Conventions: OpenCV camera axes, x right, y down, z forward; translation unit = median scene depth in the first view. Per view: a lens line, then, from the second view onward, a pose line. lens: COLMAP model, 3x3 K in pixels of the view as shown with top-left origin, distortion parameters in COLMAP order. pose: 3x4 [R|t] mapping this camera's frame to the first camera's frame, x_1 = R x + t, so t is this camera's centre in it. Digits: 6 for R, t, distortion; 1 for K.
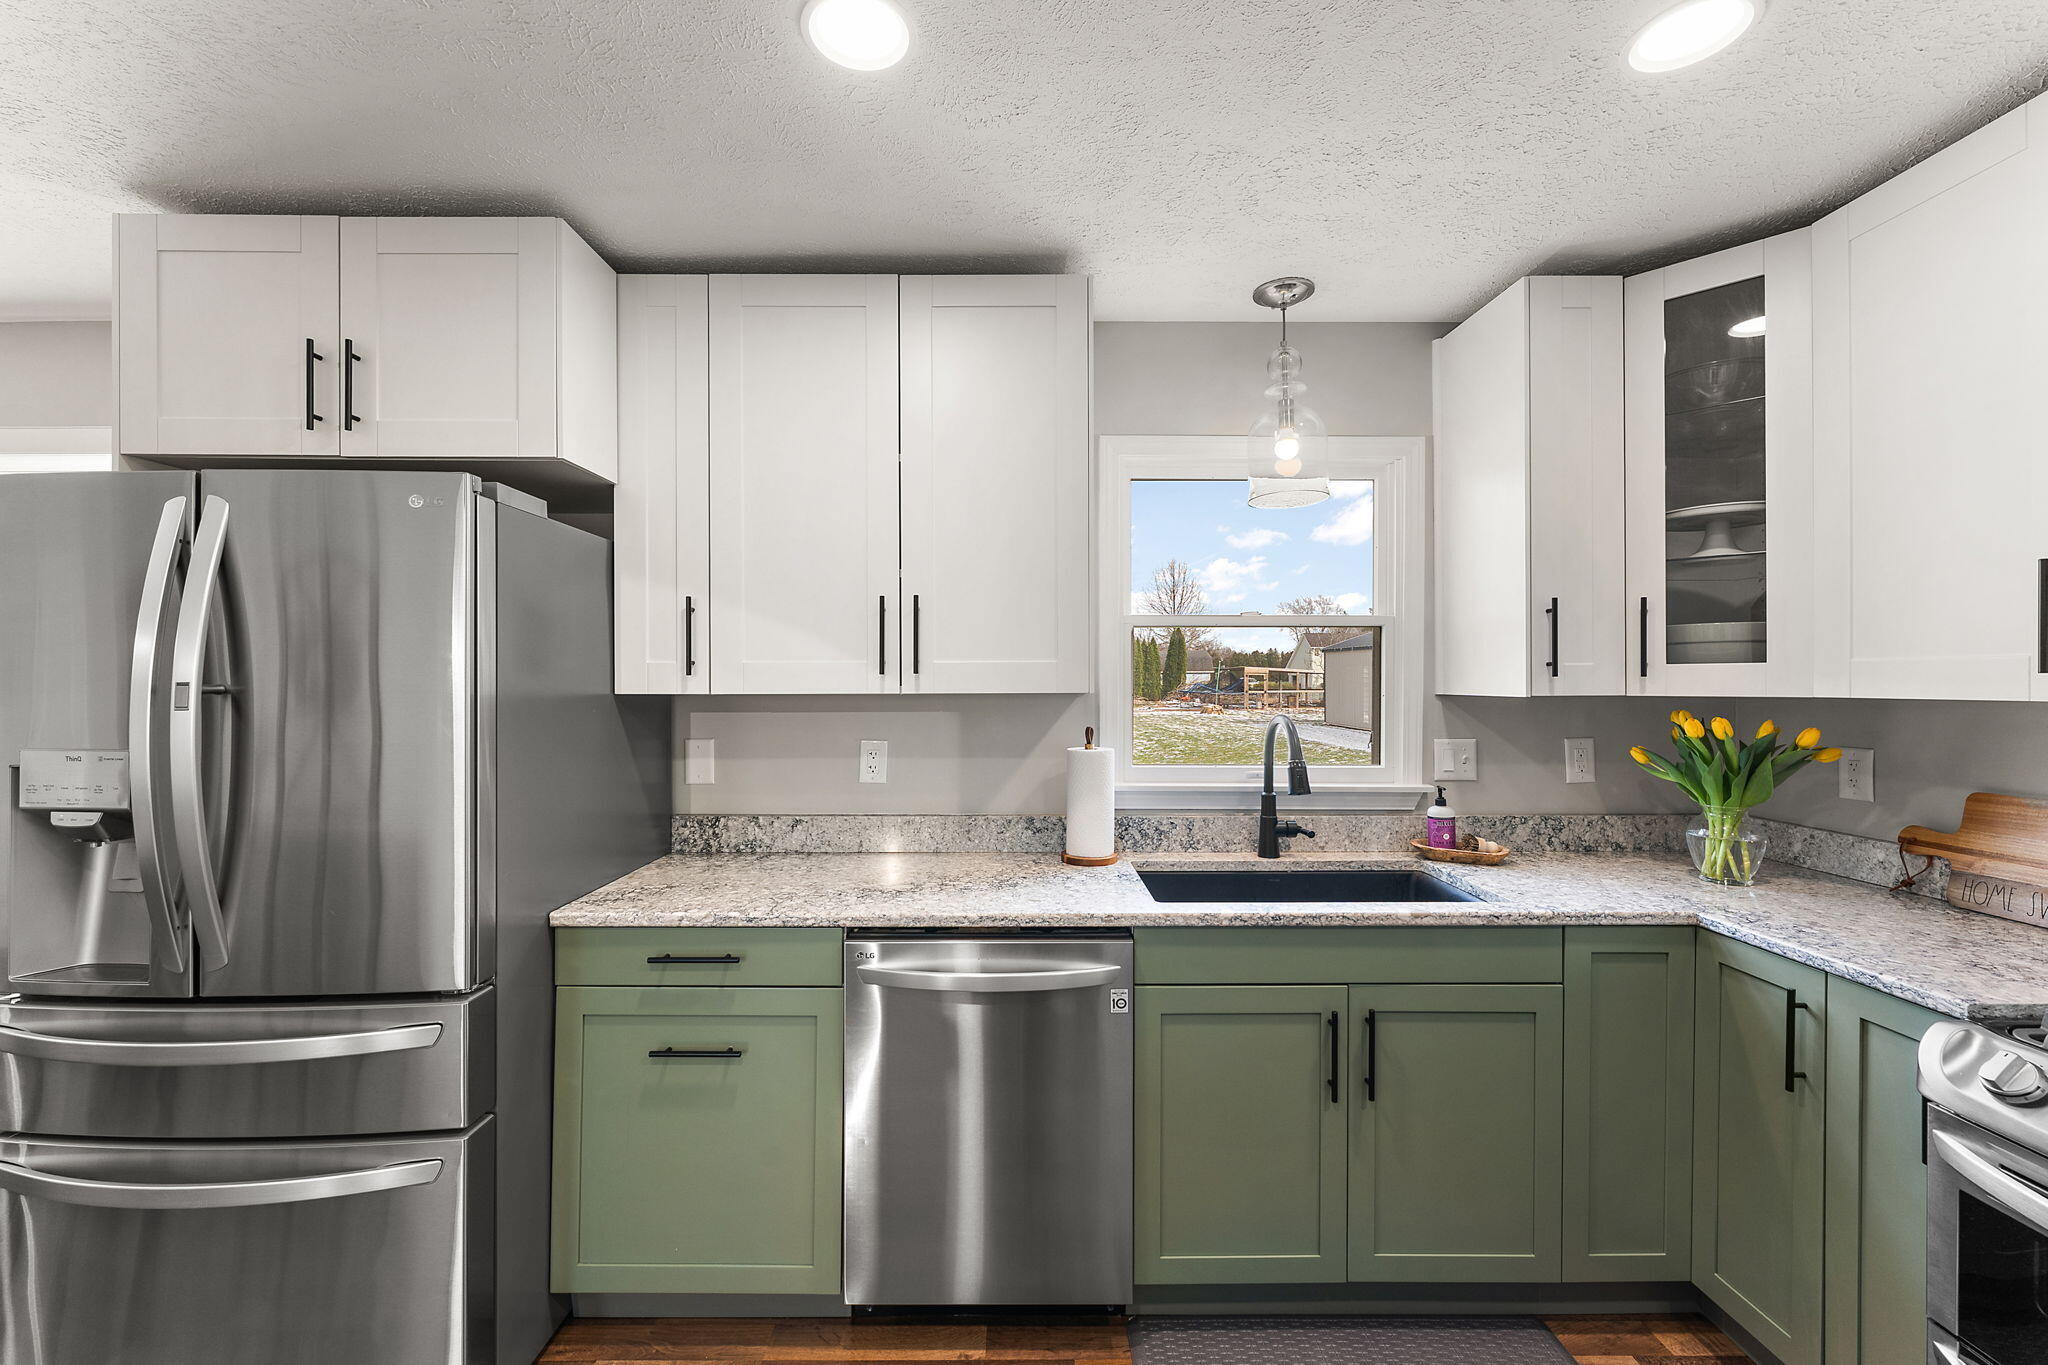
lens RADIAL K [[830.1, 0, 1024.0], [0, 830.1, 682.5], [0, 0, 1]] dist [-0.000876, -0.000110]
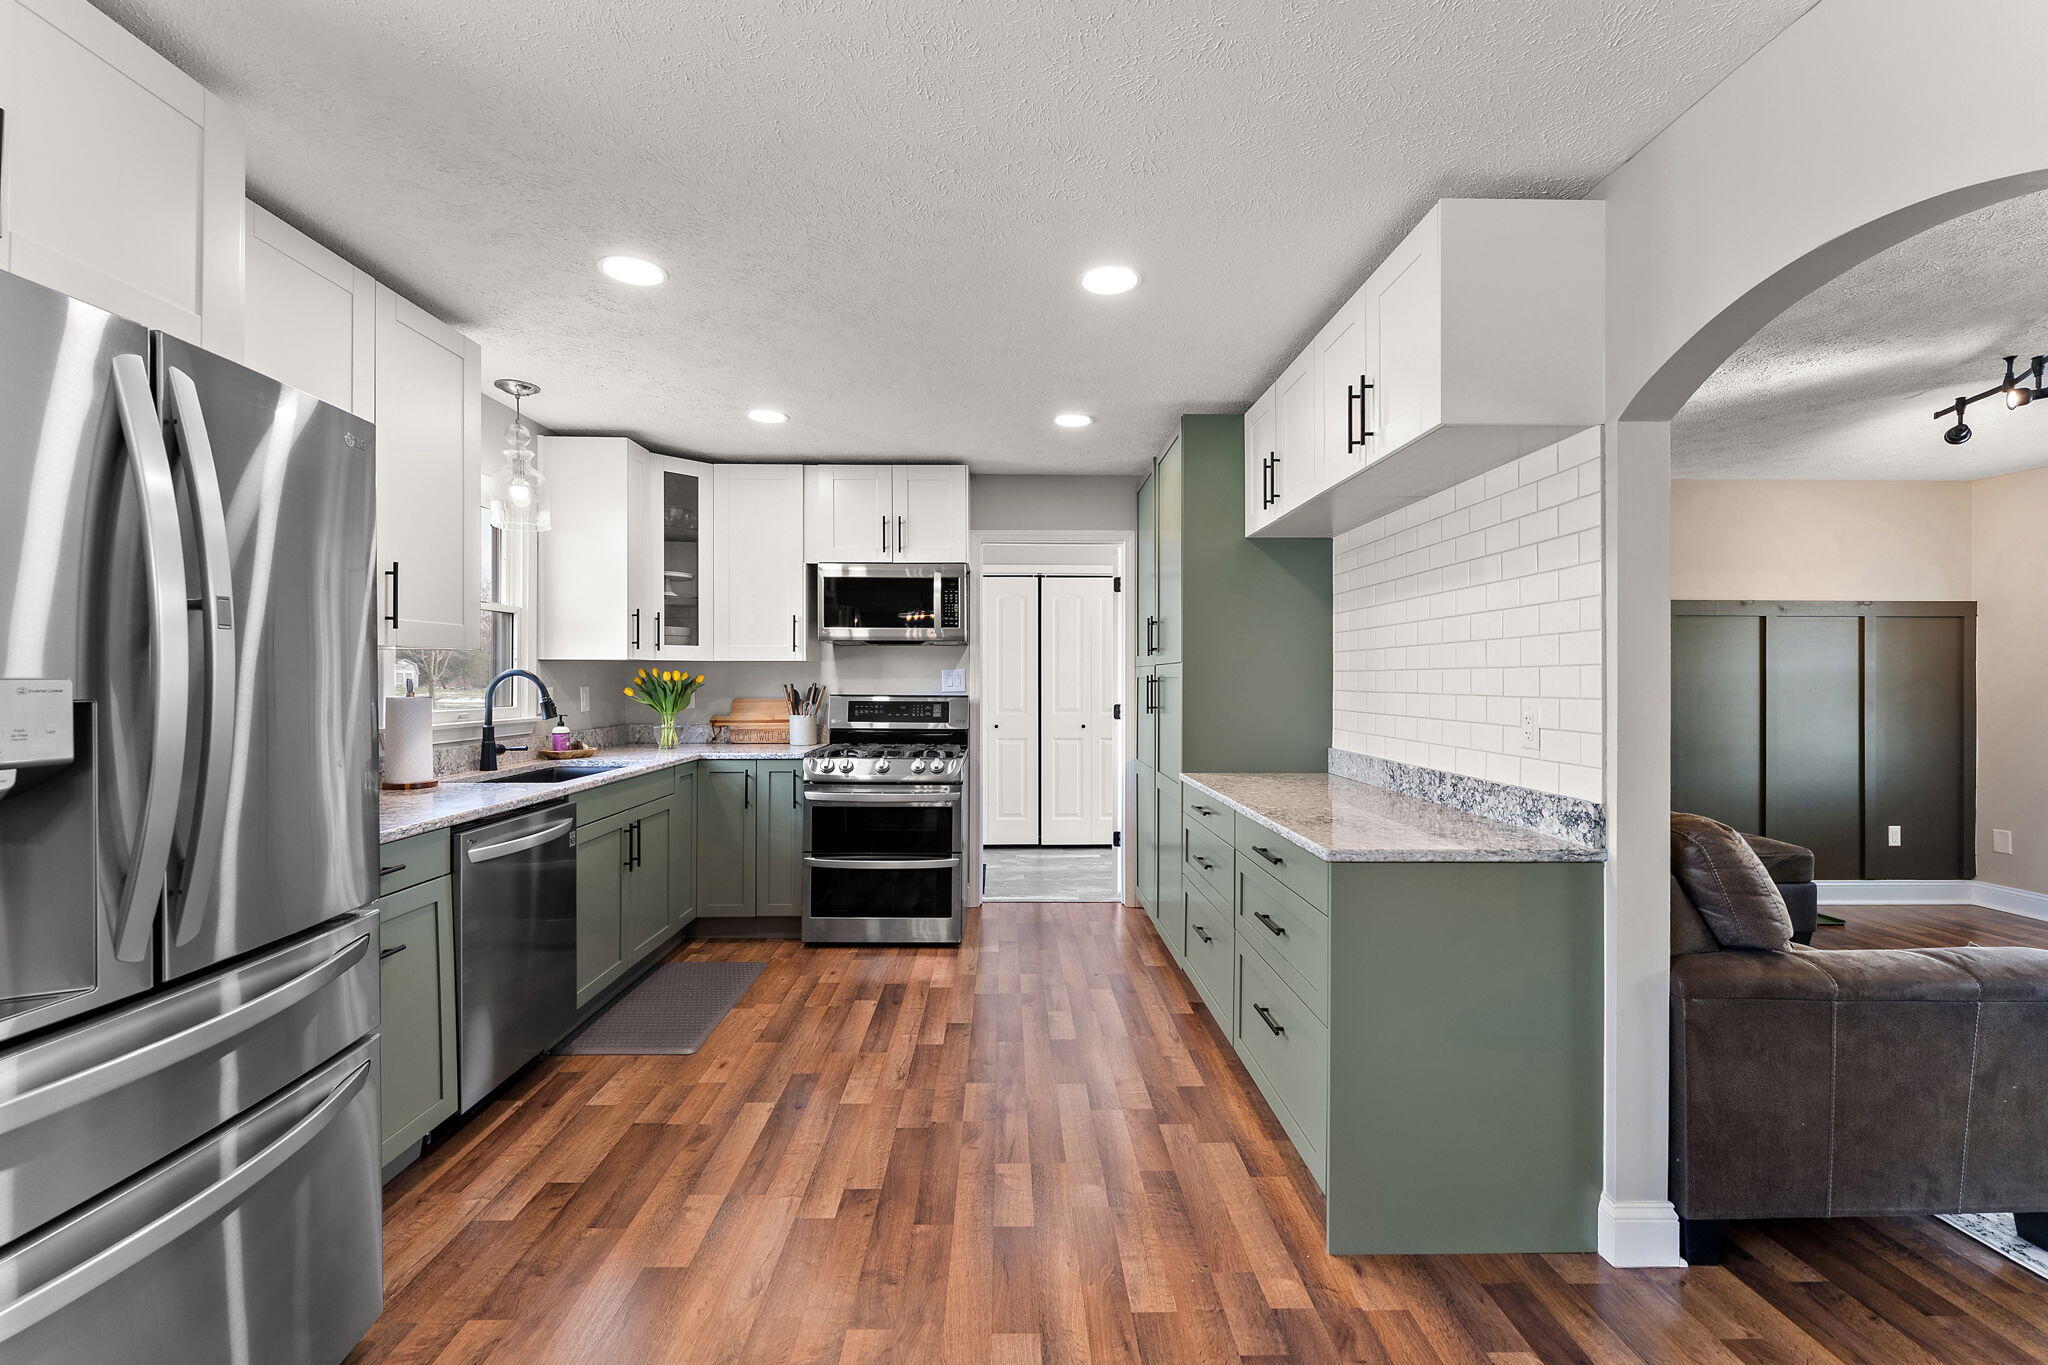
lens RADIAL K [[835.6, 0, 1021.2], [0, 835.6, 677.3], [0, 0, 1]] dist [-0.000321, -0.000083]
pose [[-0.013544, 0.000227, 0.999908, -1.365469], [-0.000659, 1.000000, -0.000236, 0.060143], [-0.999908, -0.000662, -0.013544, 0.129674]]
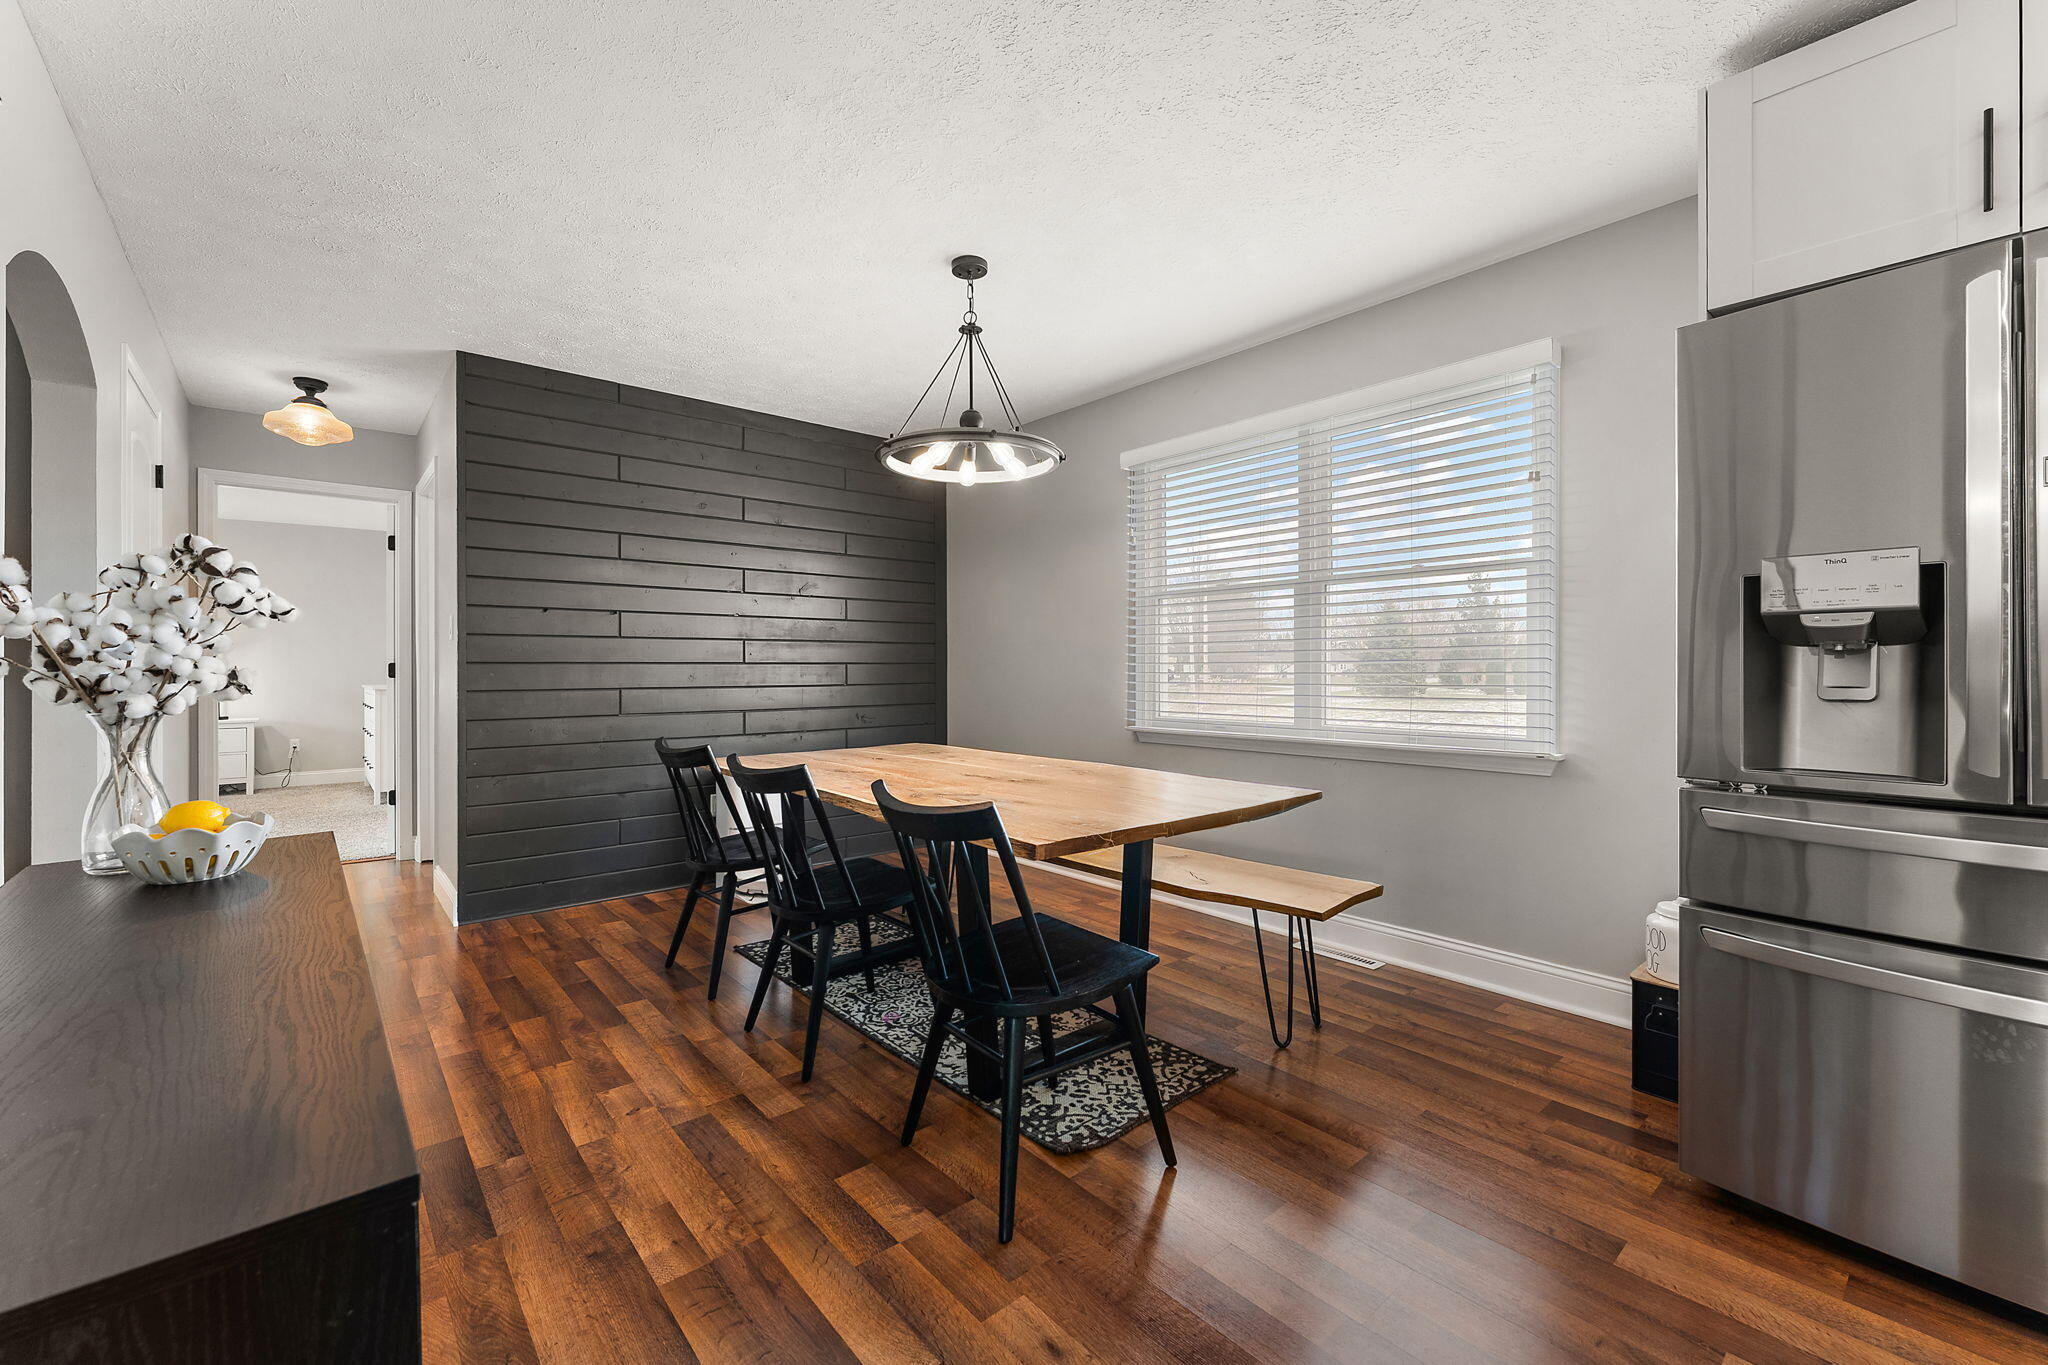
lens RADIAL K [[844.3, 0, 1025.7], [0, 844.3, 668.7], [0, 0, 1]] dist [-0.000665, -0.000051]
pose [[0.644289, -0.000672, -0.764782, -0.744509], [0.001612, 0.999999, 0.000479, 0.168034], [0.764780, -0.001541, 0.644289, -0.340533]]
